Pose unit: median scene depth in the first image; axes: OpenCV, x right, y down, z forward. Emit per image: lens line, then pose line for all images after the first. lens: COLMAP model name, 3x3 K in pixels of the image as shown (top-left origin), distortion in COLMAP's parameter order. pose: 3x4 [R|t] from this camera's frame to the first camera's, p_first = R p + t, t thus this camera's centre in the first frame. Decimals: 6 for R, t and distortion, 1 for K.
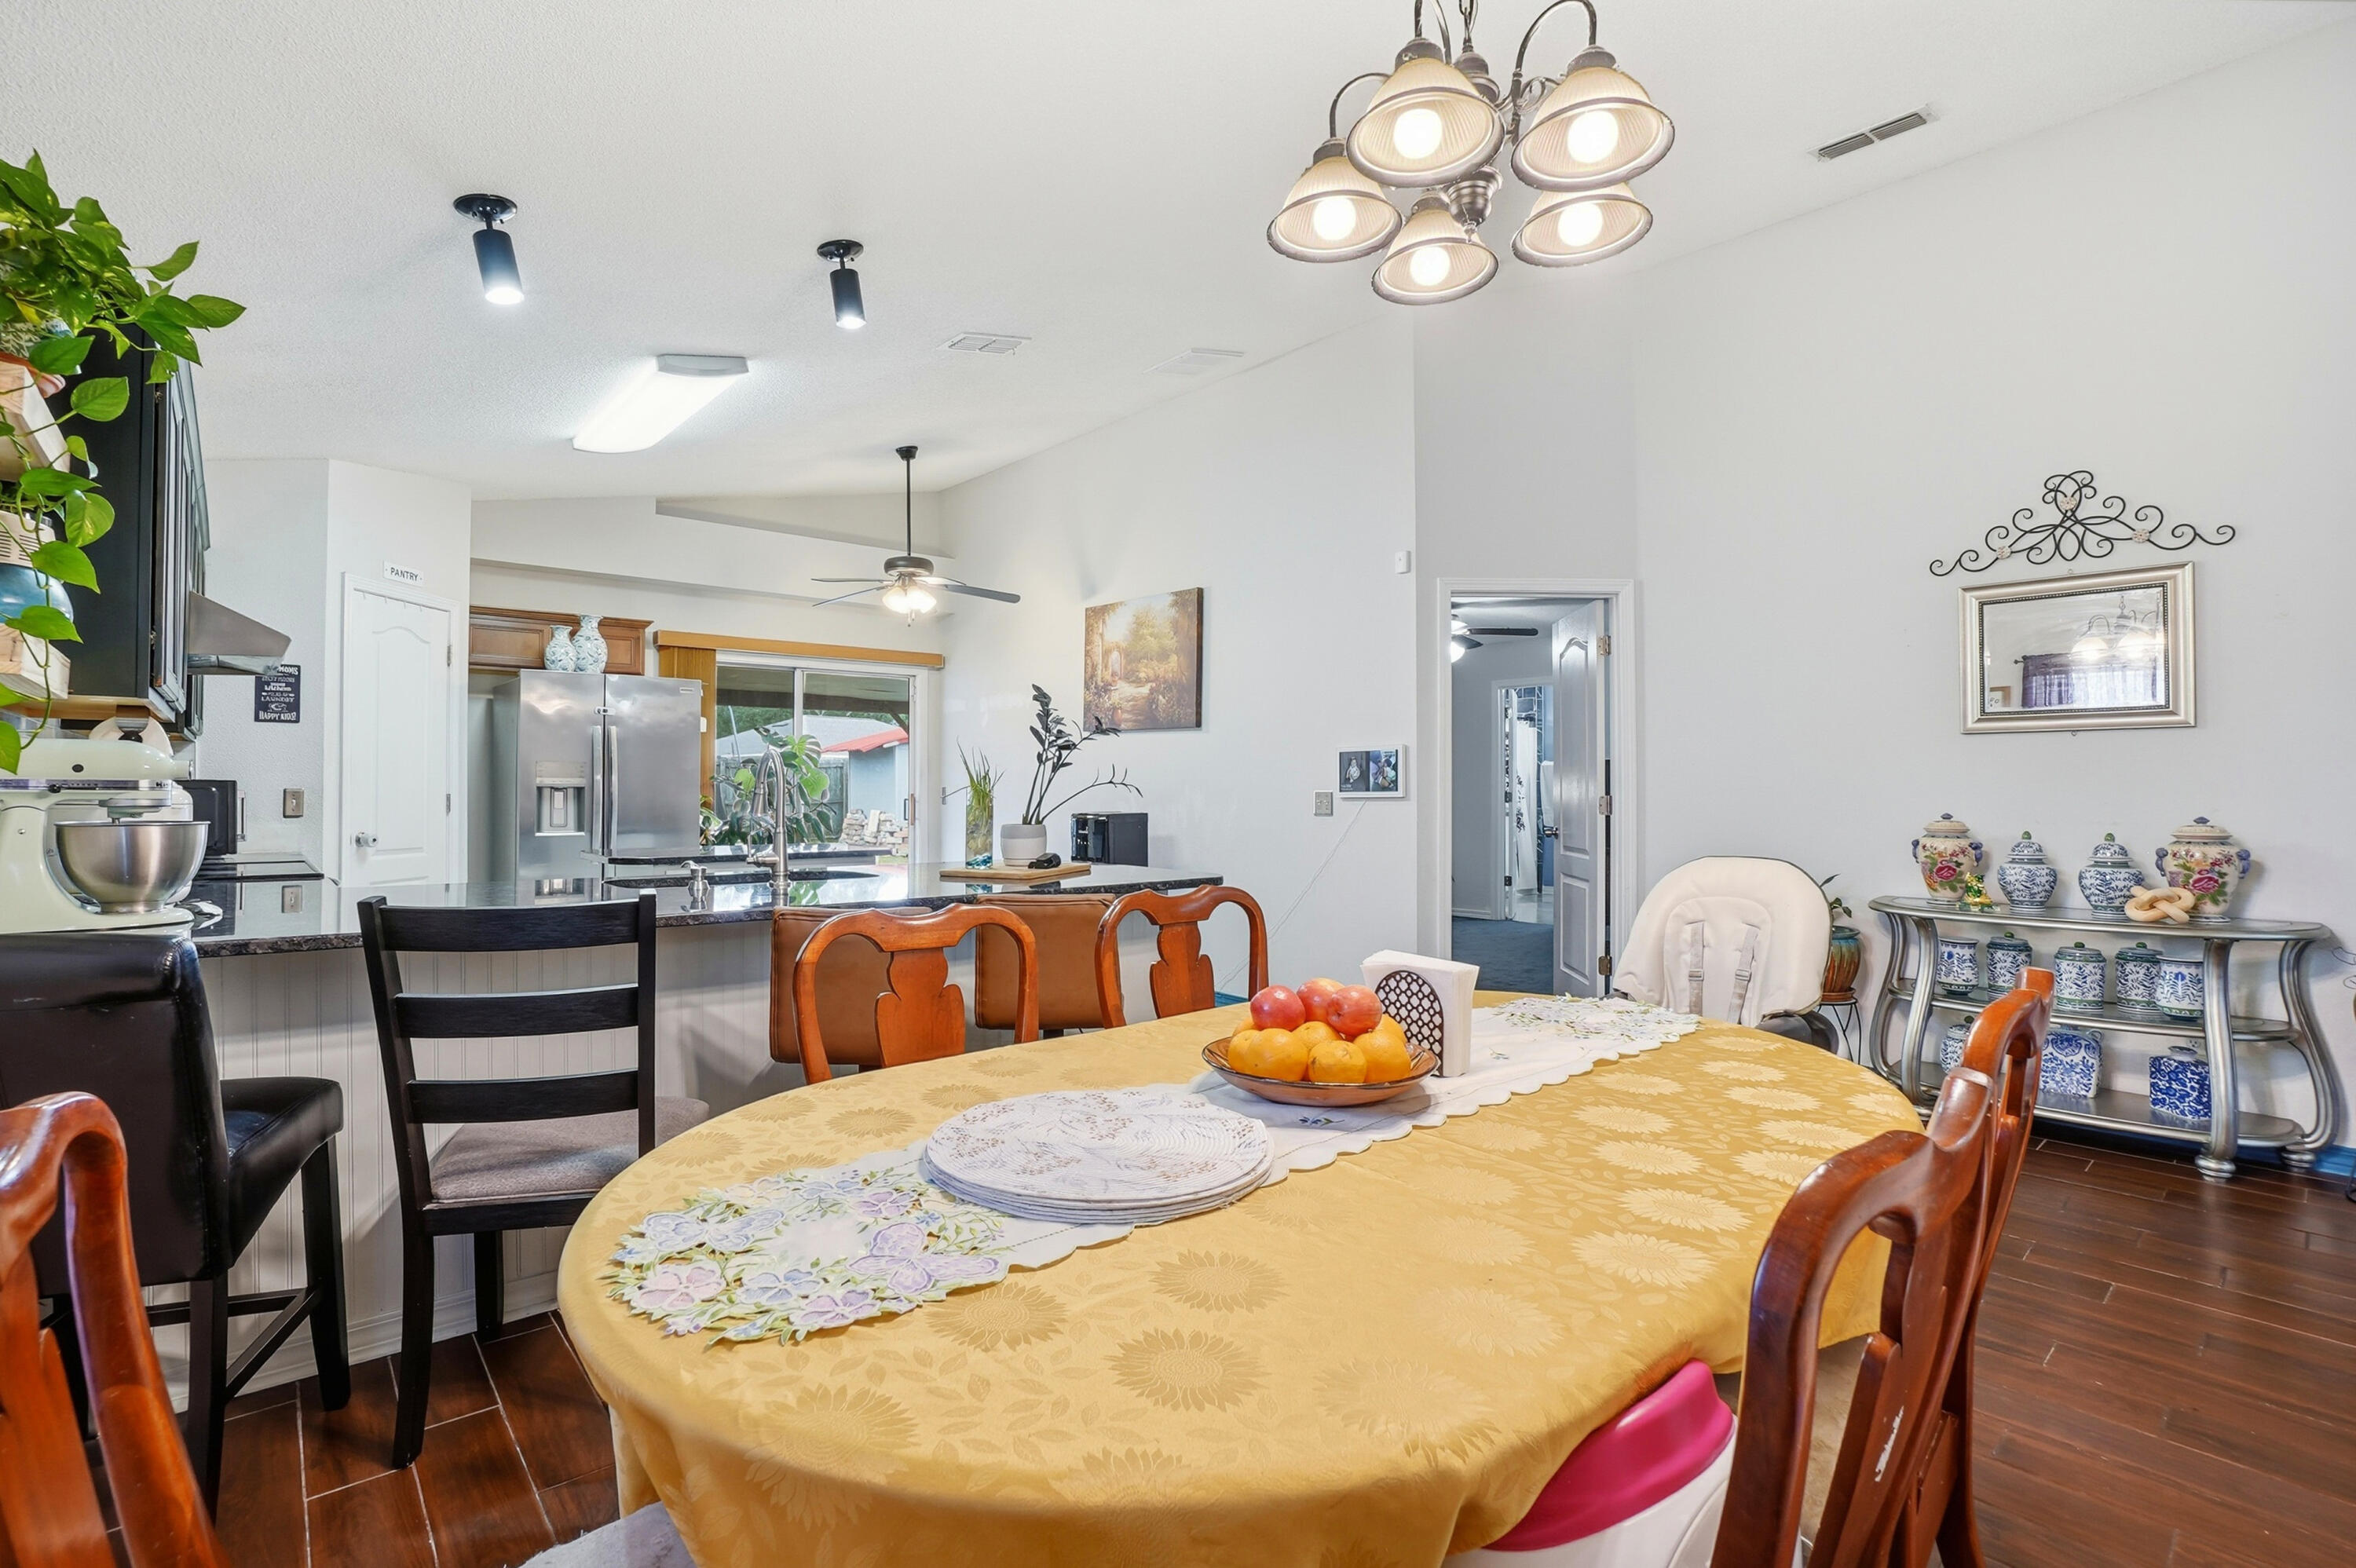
lens RADIAL K [[1067.2, 0, 1166.1], [0, 1067.2, 781.5], [0, 0, 1]] dist [-0.054307, 0.014741]
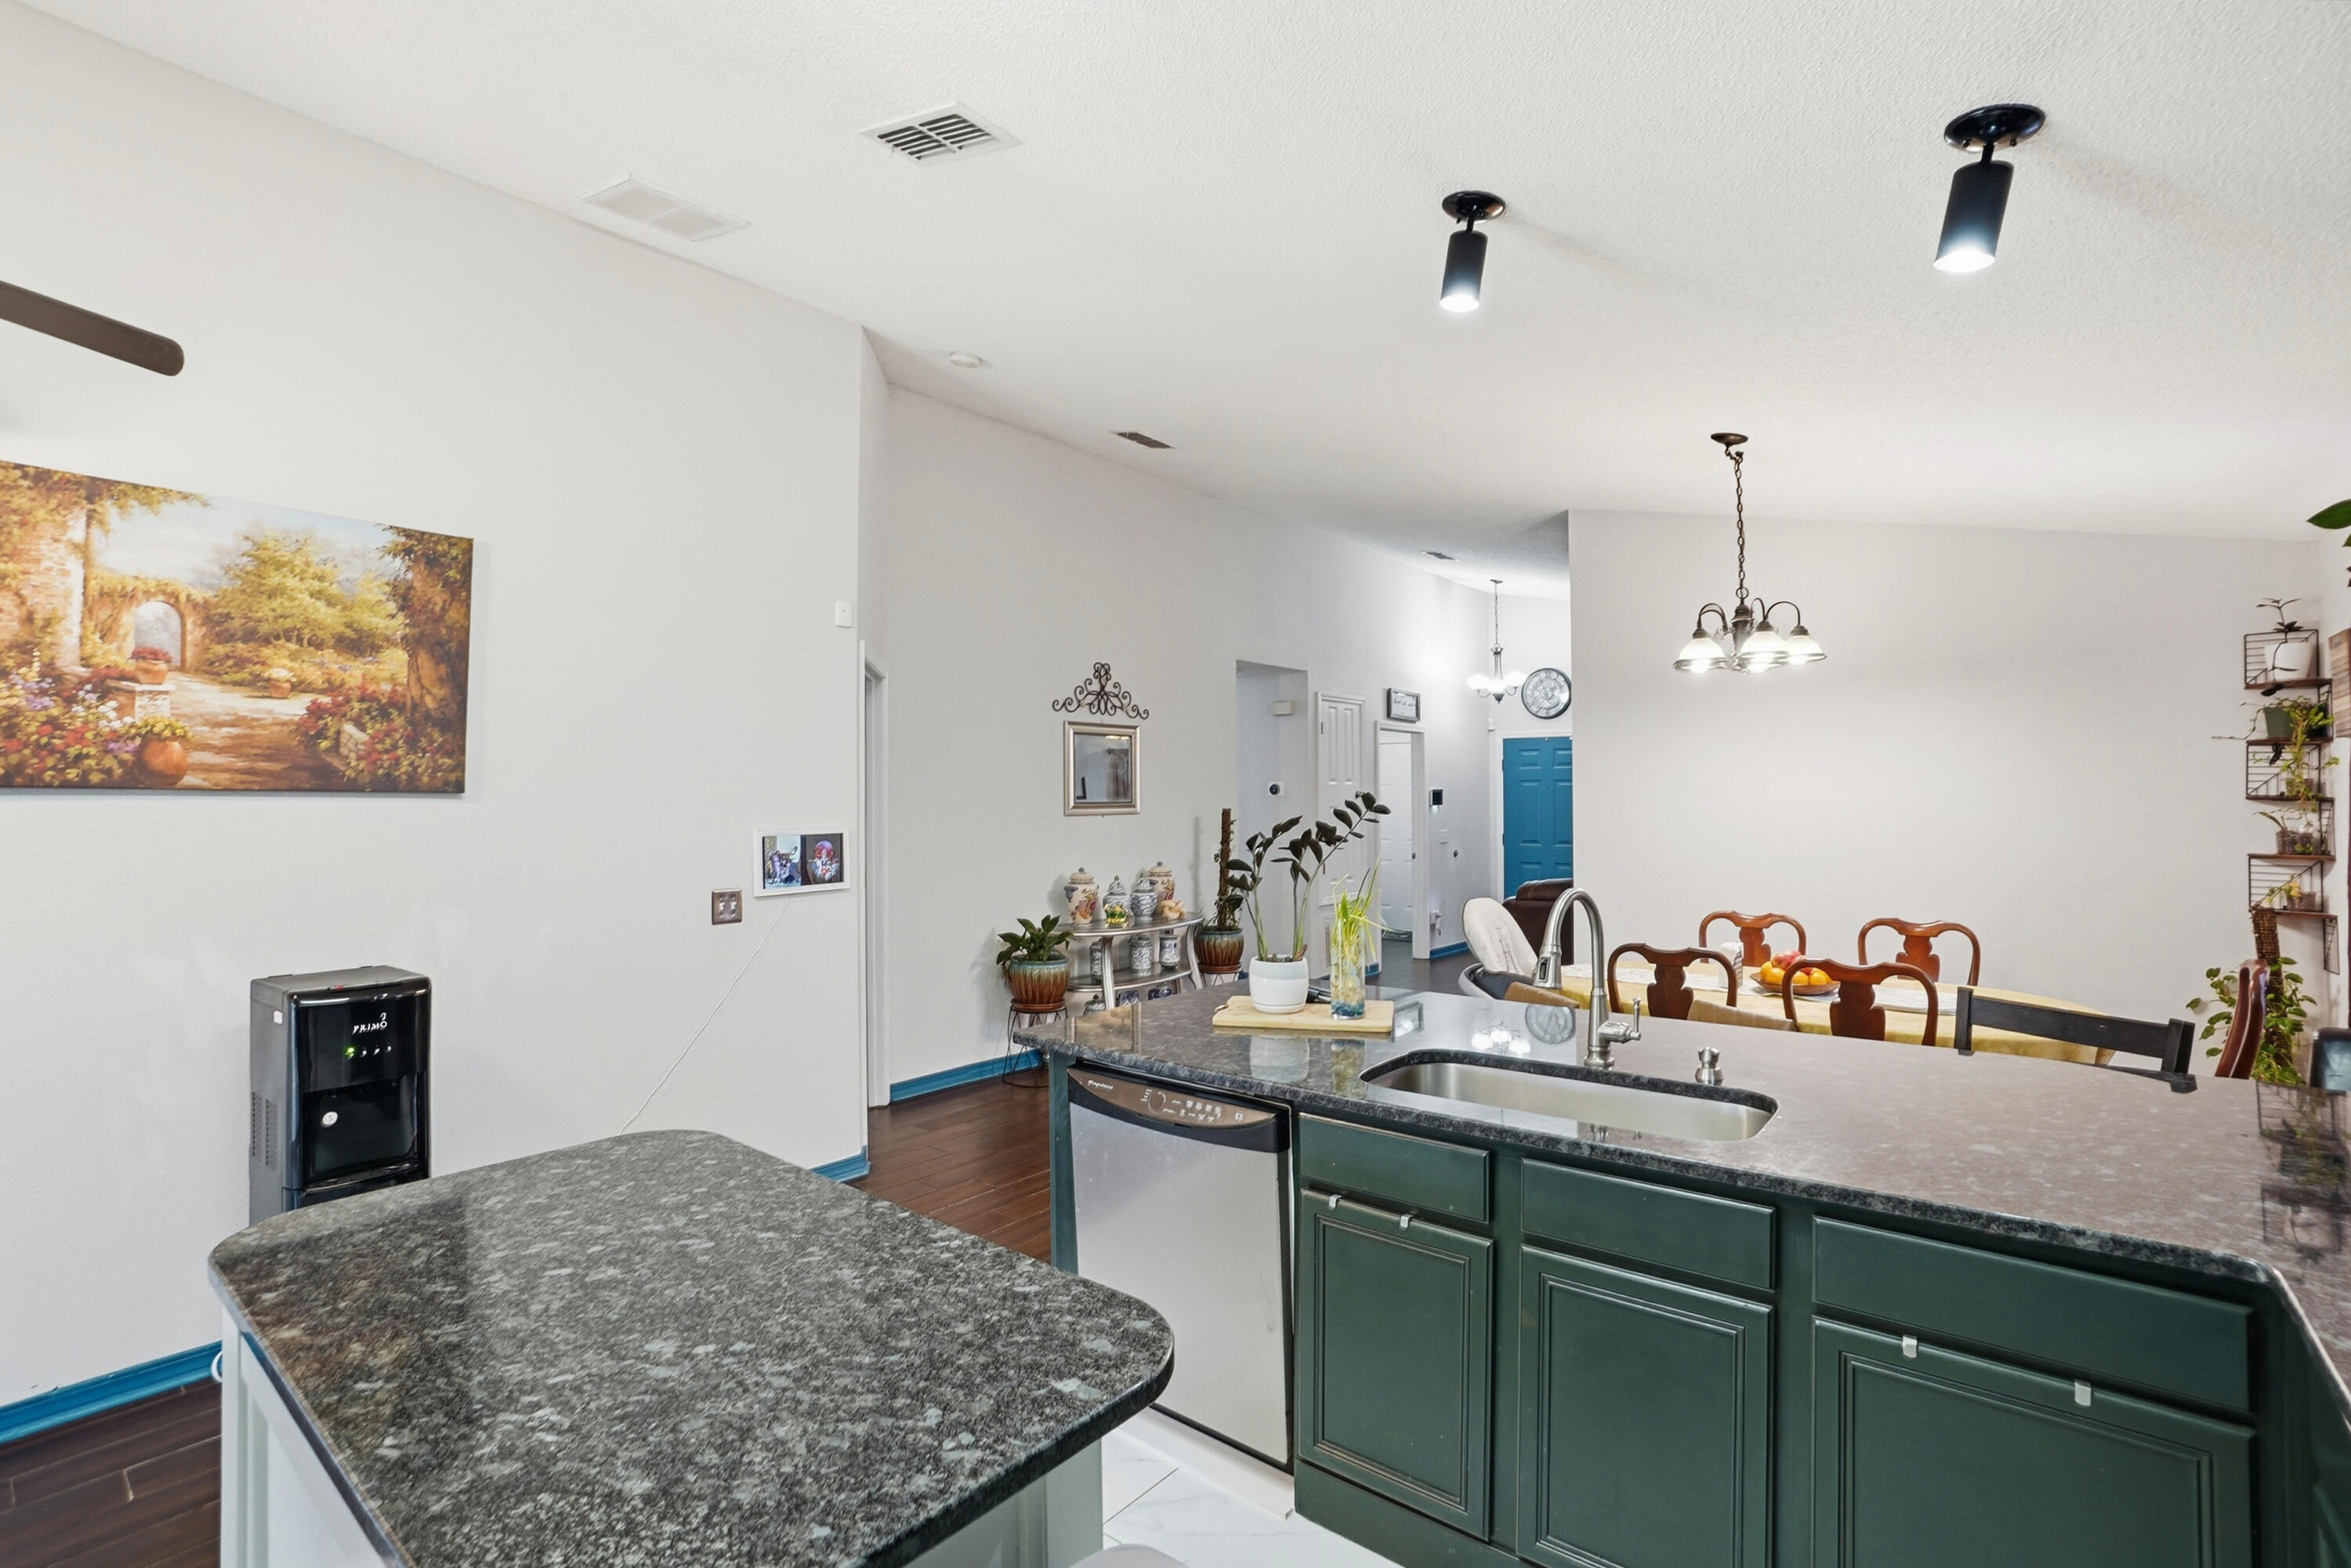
lens RADIAL K [[1065.0, 0, 1140.2], [0, 1065.0, 796.8], [0, 0, 1]] dist [-0.054307, 0.014741]
pose [[-0.132086, 0.001271, 0.991237, -0.541362], [0.001465, 0.999998, -0.001087, -0.047117], [-0.991237, 0.001309, -0.132088, 0.718702]]
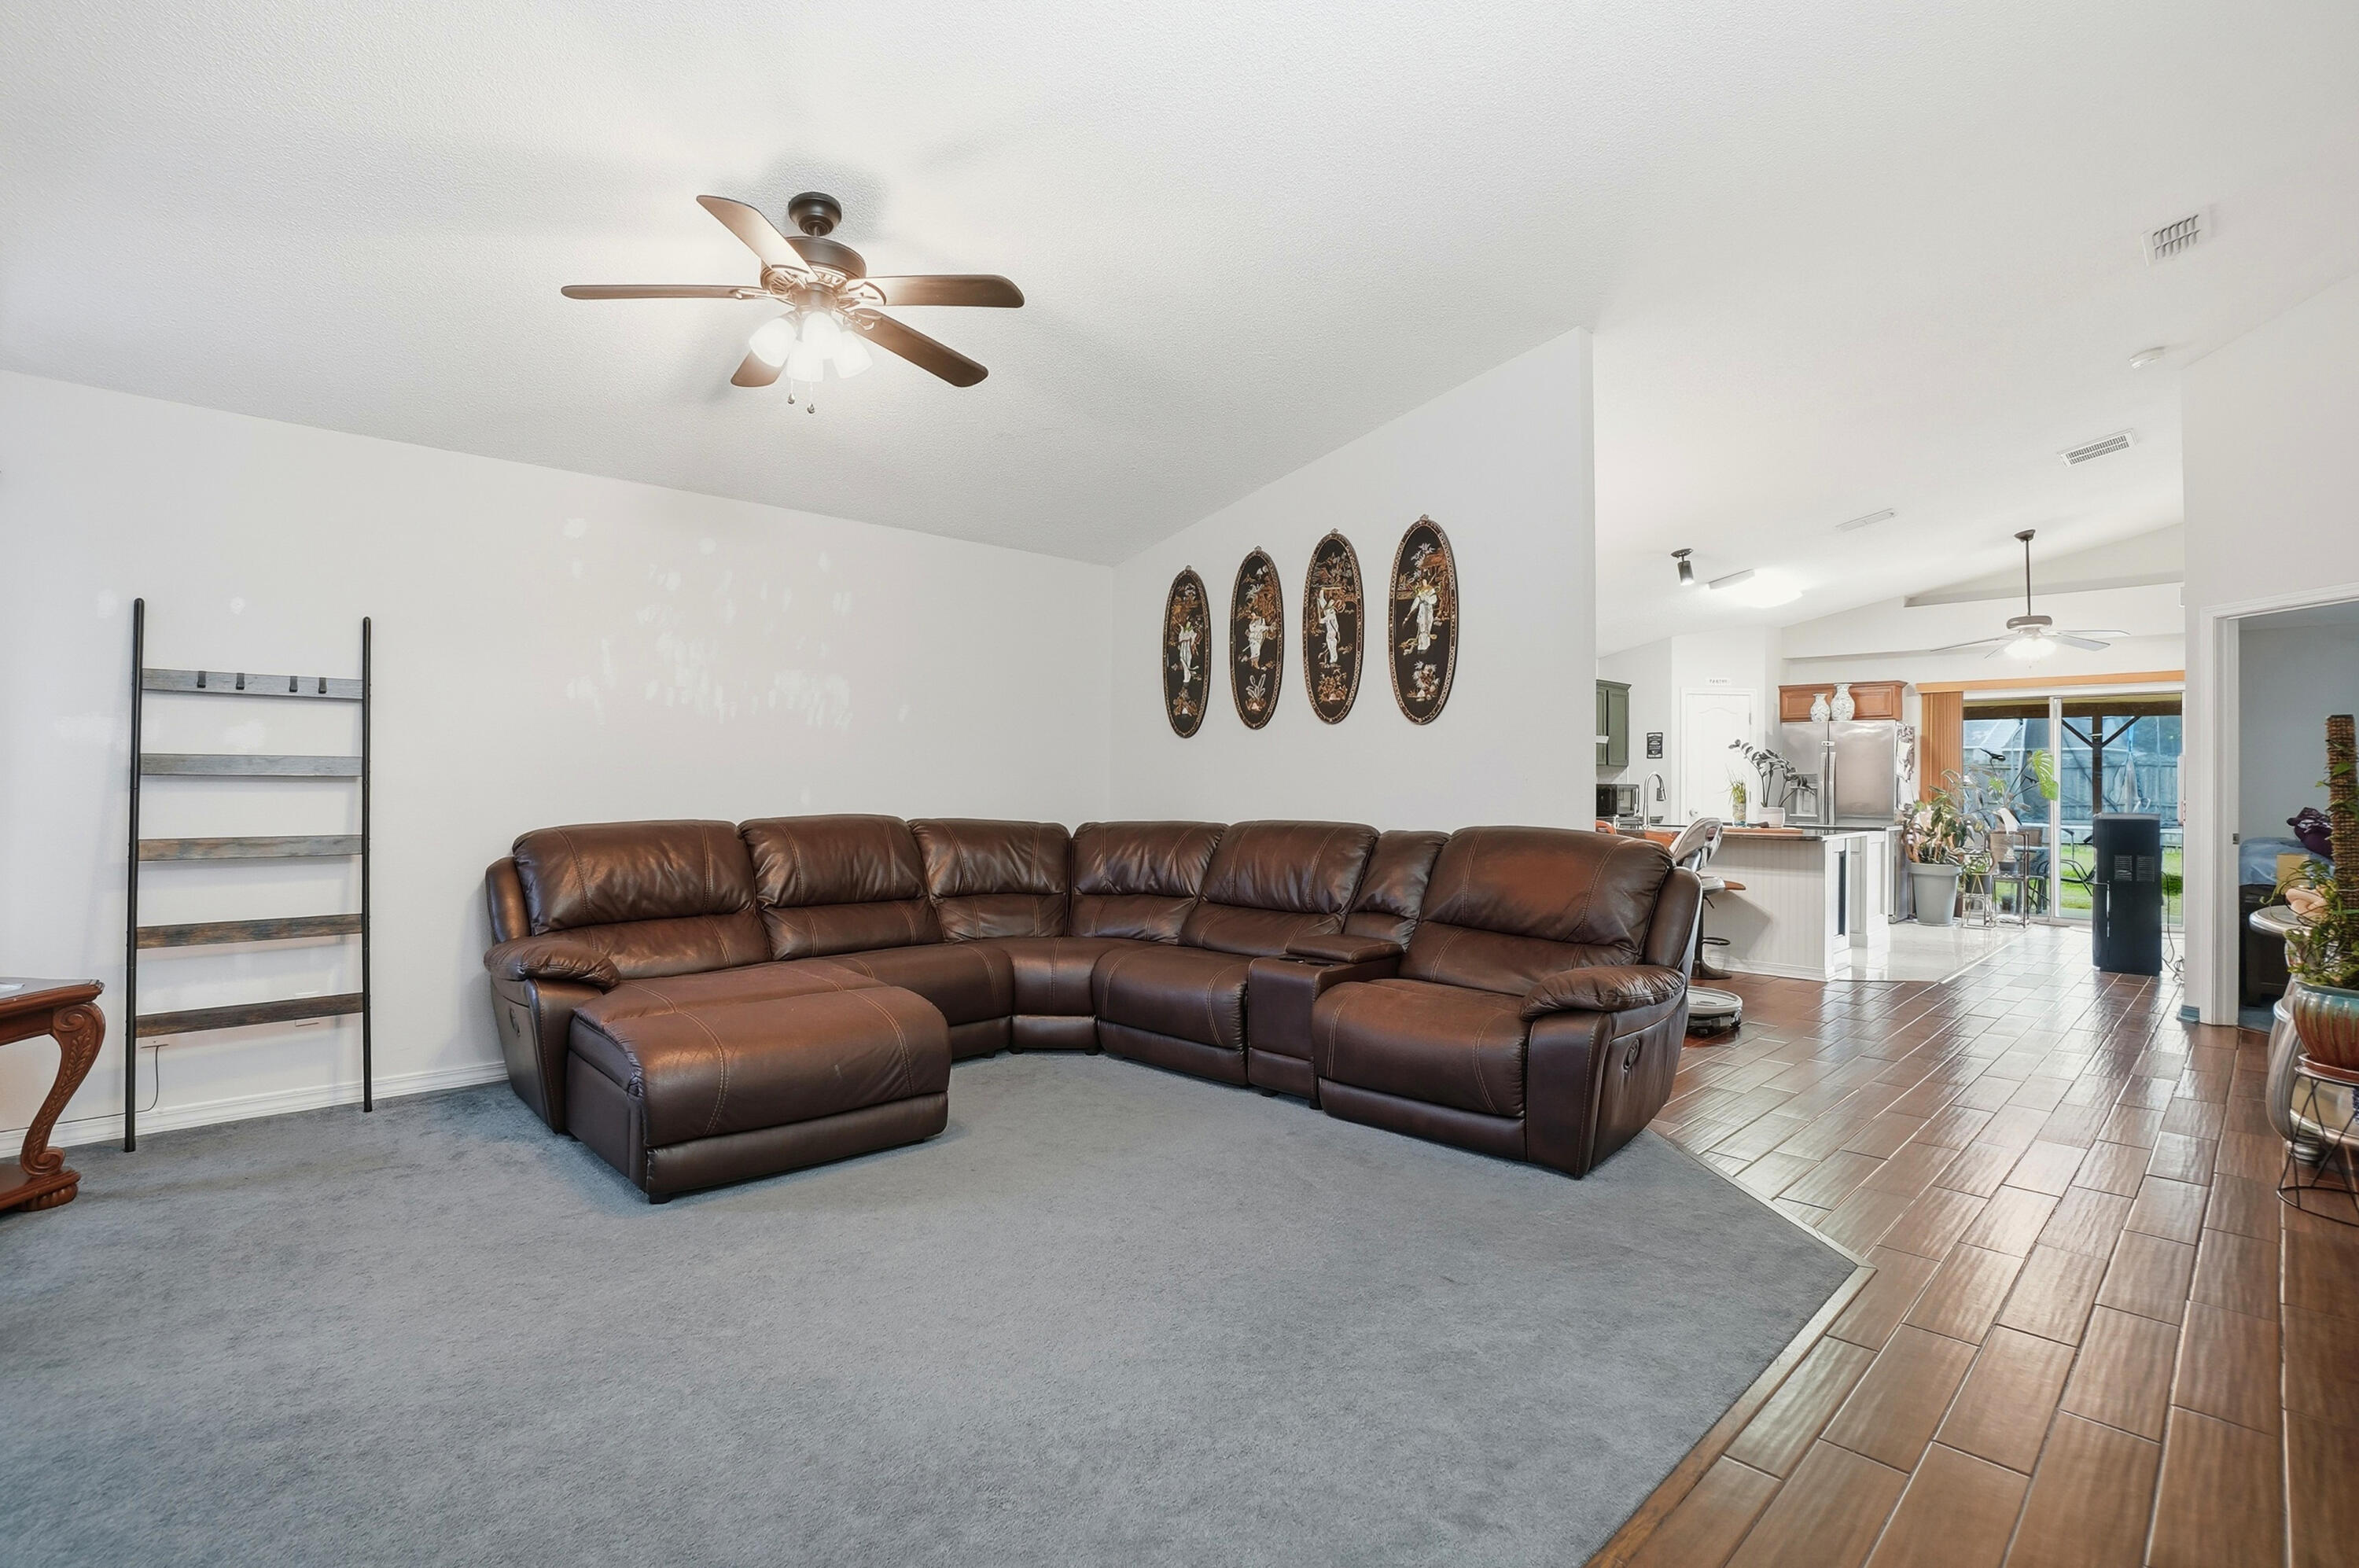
lens RADIAL K [[1068.7, 0, 1181.5], [0, 1068.7, 781.8], [0, 0, 1]] dist [-0.054307, 0.014741]
pose [[0.036677, 0.001068, -0.999327, 1.056149], [-0.005465, 0.999985, 0.000868, -0.001580], [0.999312, 0.005430, 0.036682, -0.095852]]
